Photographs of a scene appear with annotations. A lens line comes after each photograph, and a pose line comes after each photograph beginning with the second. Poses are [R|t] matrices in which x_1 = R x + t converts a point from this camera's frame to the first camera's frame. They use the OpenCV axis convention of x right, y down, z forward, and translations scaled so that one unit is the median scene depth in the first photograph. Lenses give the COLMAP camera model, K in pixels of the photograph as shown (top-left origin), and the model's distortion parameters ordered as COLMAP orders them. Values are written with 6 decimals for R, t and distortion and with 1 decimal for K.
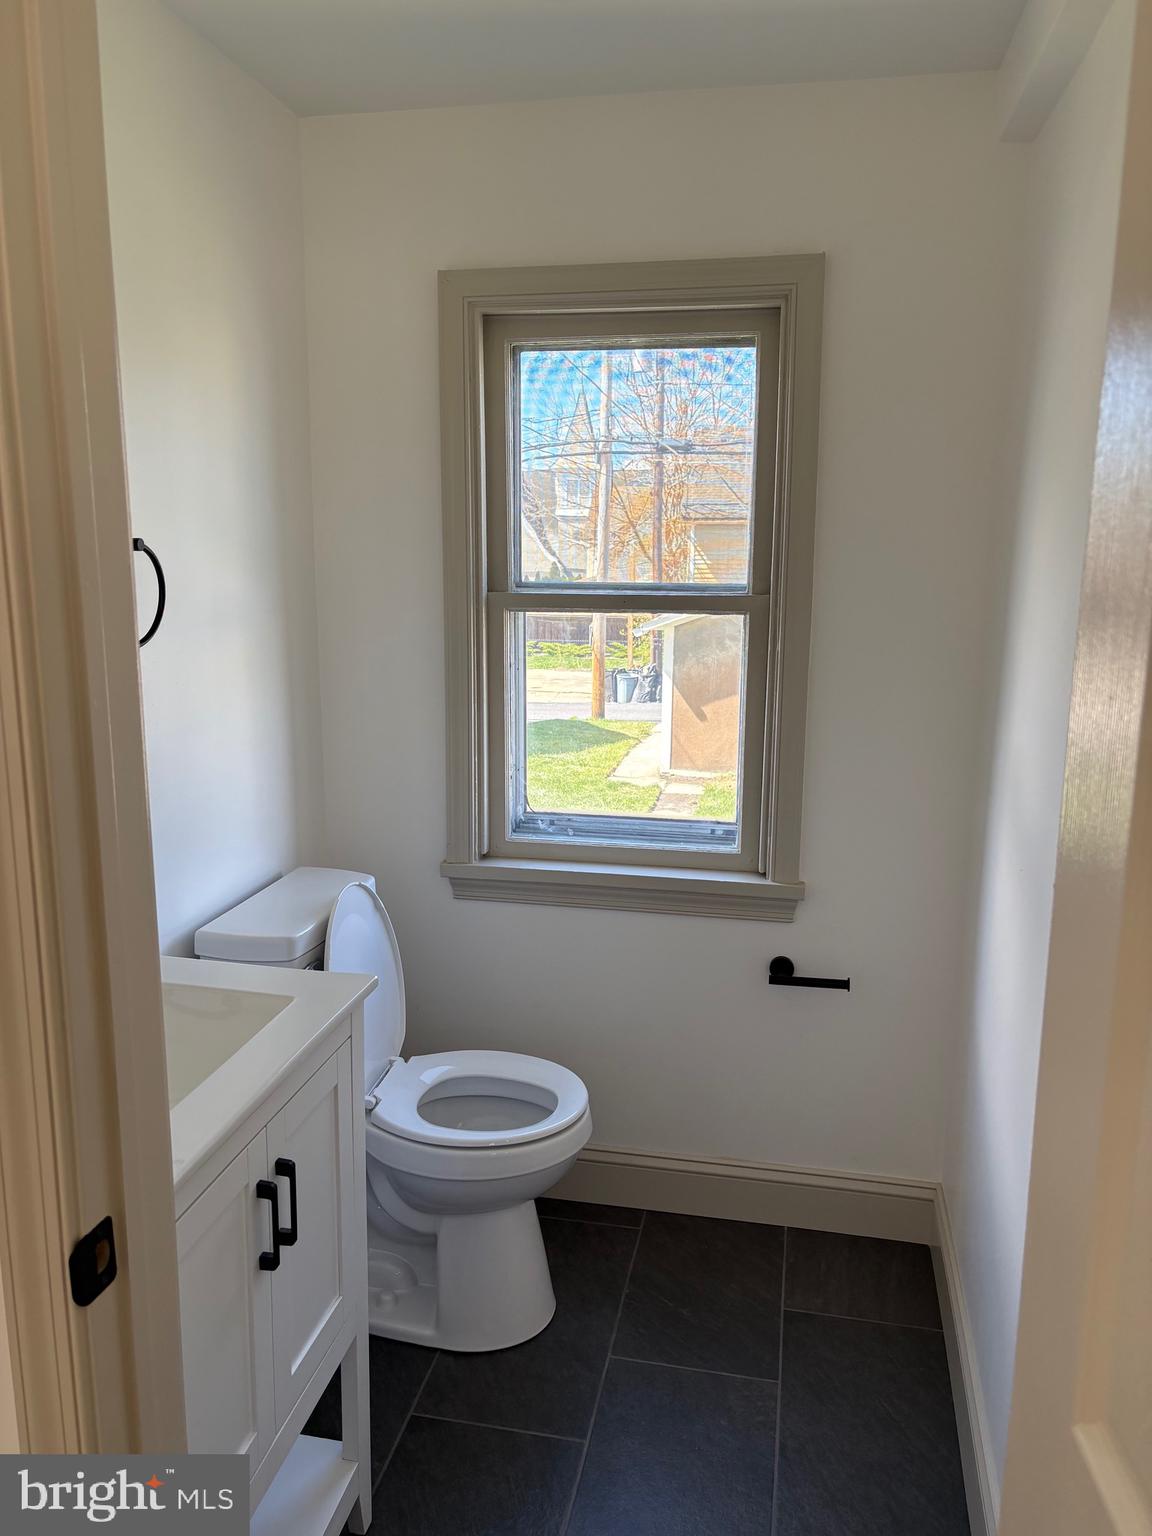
lens RADIAL K [[1157.2, 0, 574.9], [0, 1157.2, 752.9], [0, 0, 1]] dist [0.055375, -0.066599]
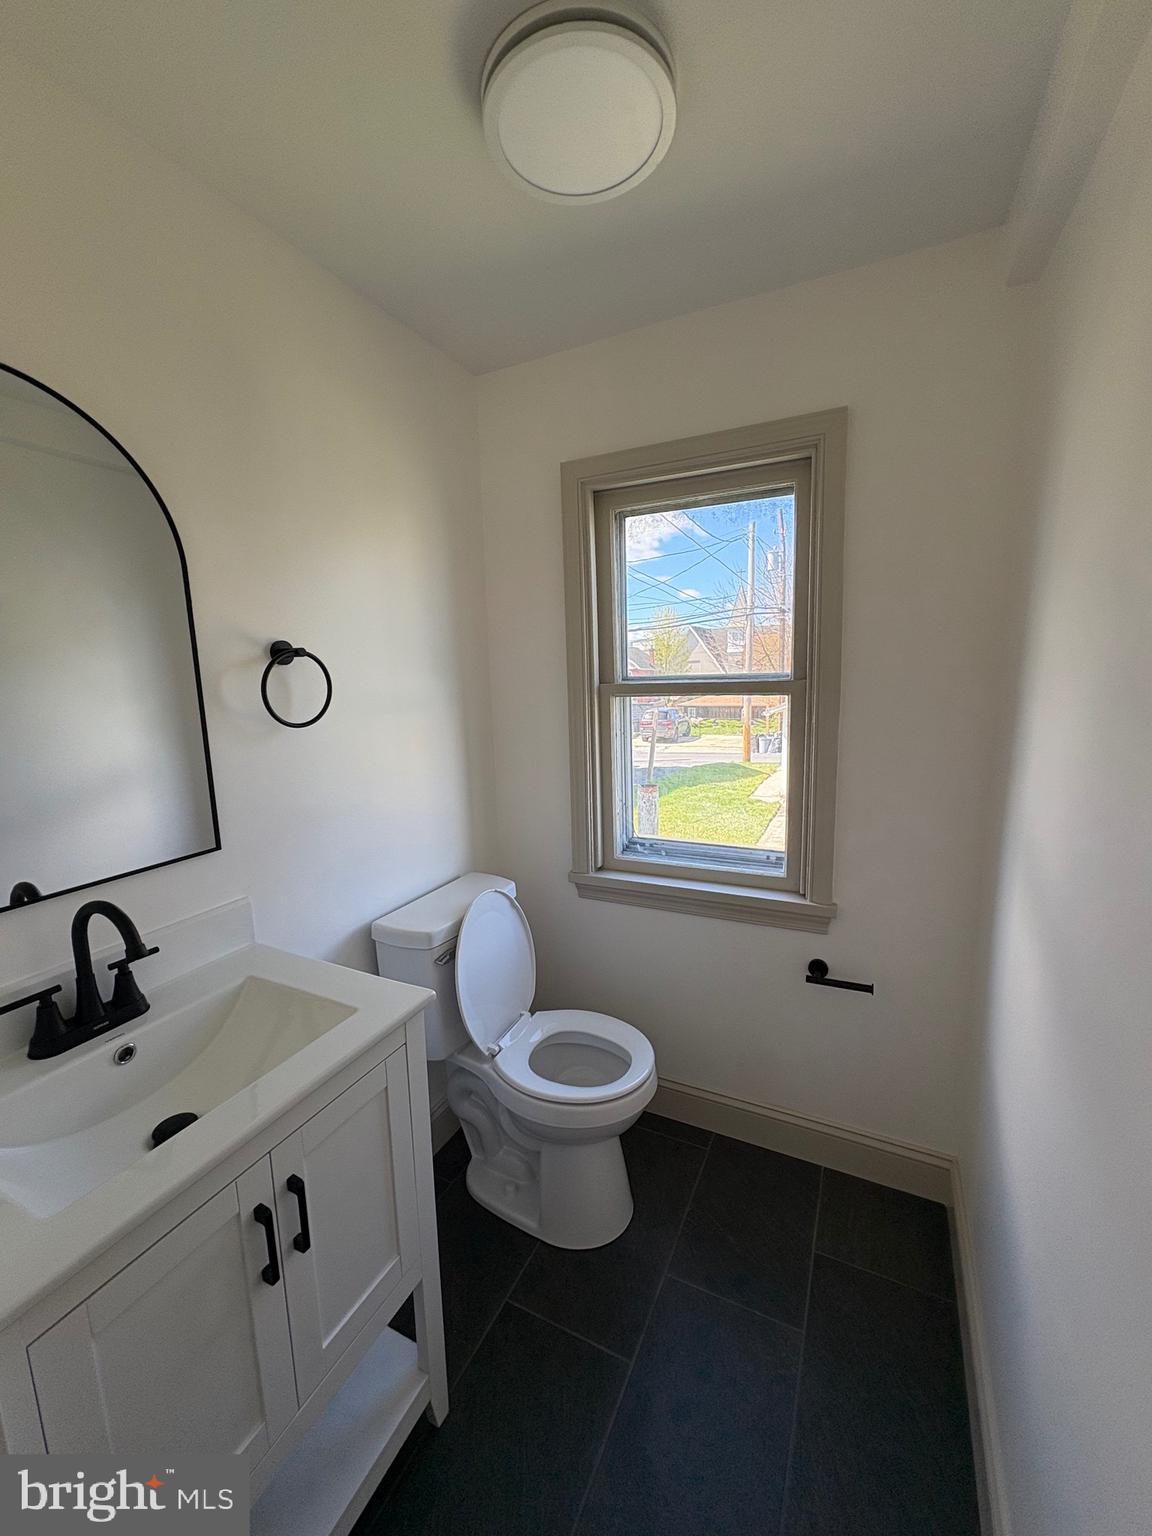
lens RADIAL K [[608.8, 0, 577.9], [0, 608.8, 761.7], [0, 0, 1]] dist [-0.002118, 0.000854]
pose [[0.967058, 0.004698, -0.254514, 0.091198], [-0.011972, 0.999563, -0.027035, -0.023189], [0.254276, 0.029192, 0.966691, 0.273654]]
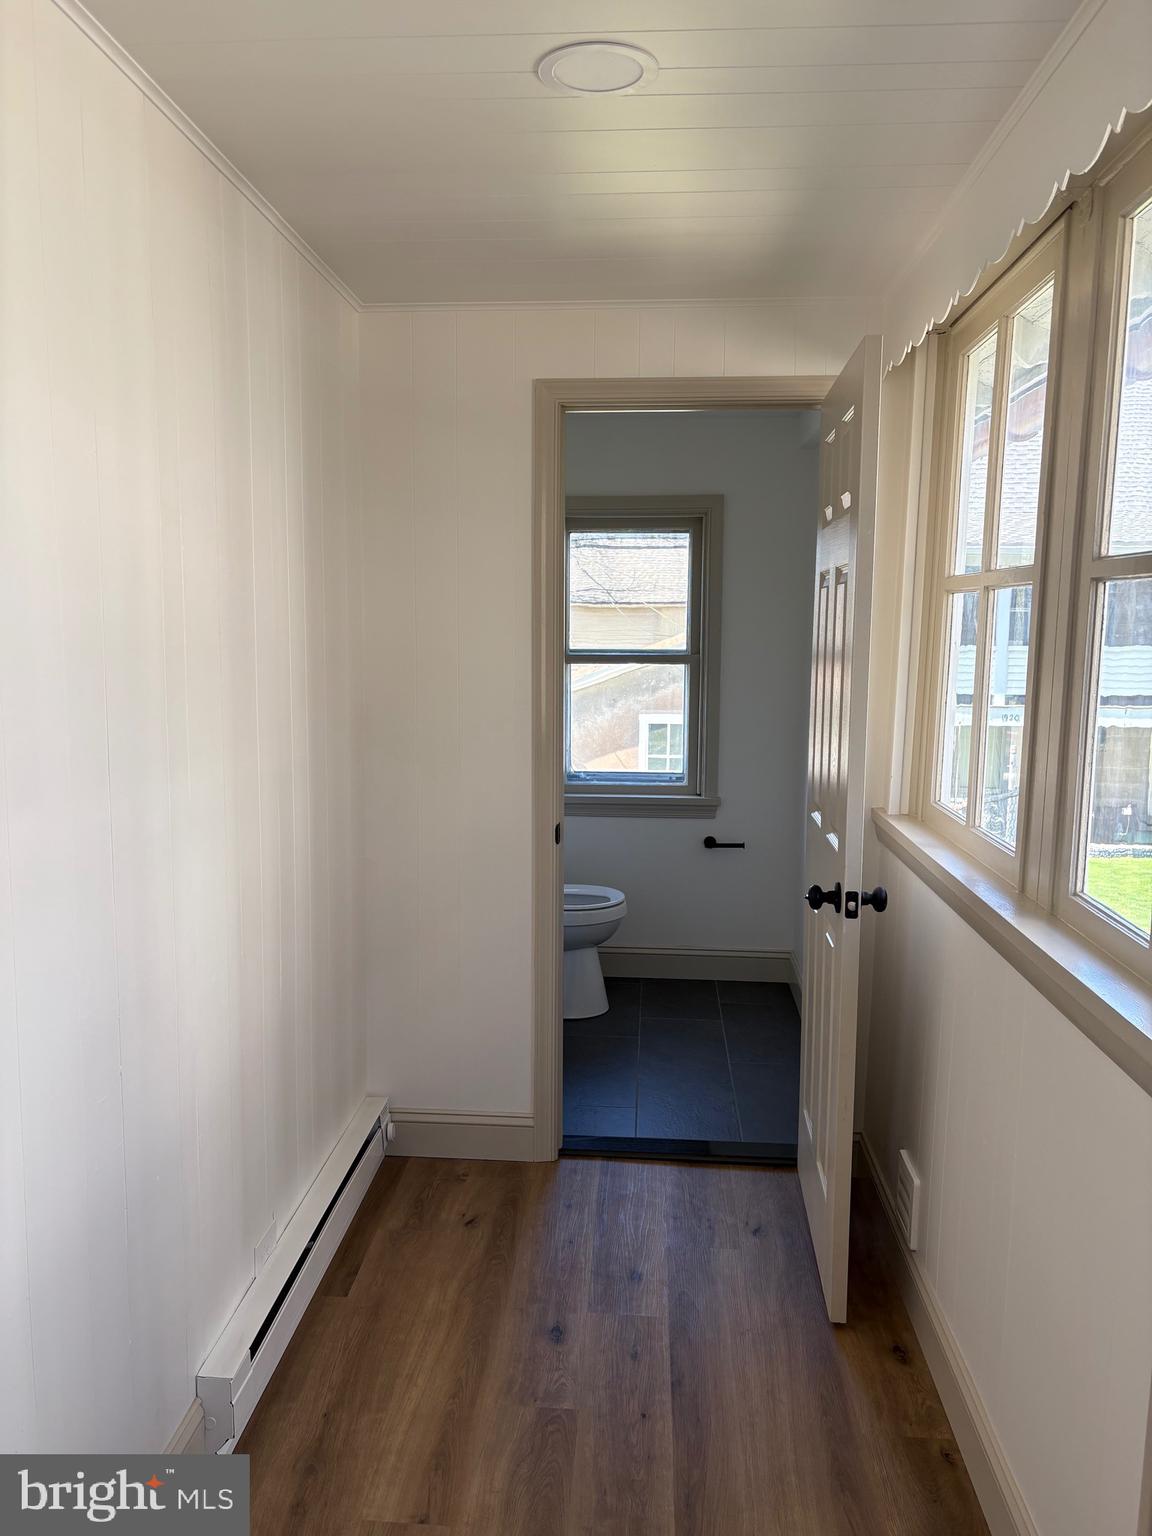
lens RADIAL K [[1157.2, 0, 570.8], [0, 1157.2, 782.0], [0, 0, 1]] dist [0.055375, -0.066599]
pose [[0.991625, -0.023563, 0.126985, -0.307024], [0.029062, 0.998710, -0.041633, 0.159643], [-0.125841, 0.044975, 0.991030, -0.933467]]
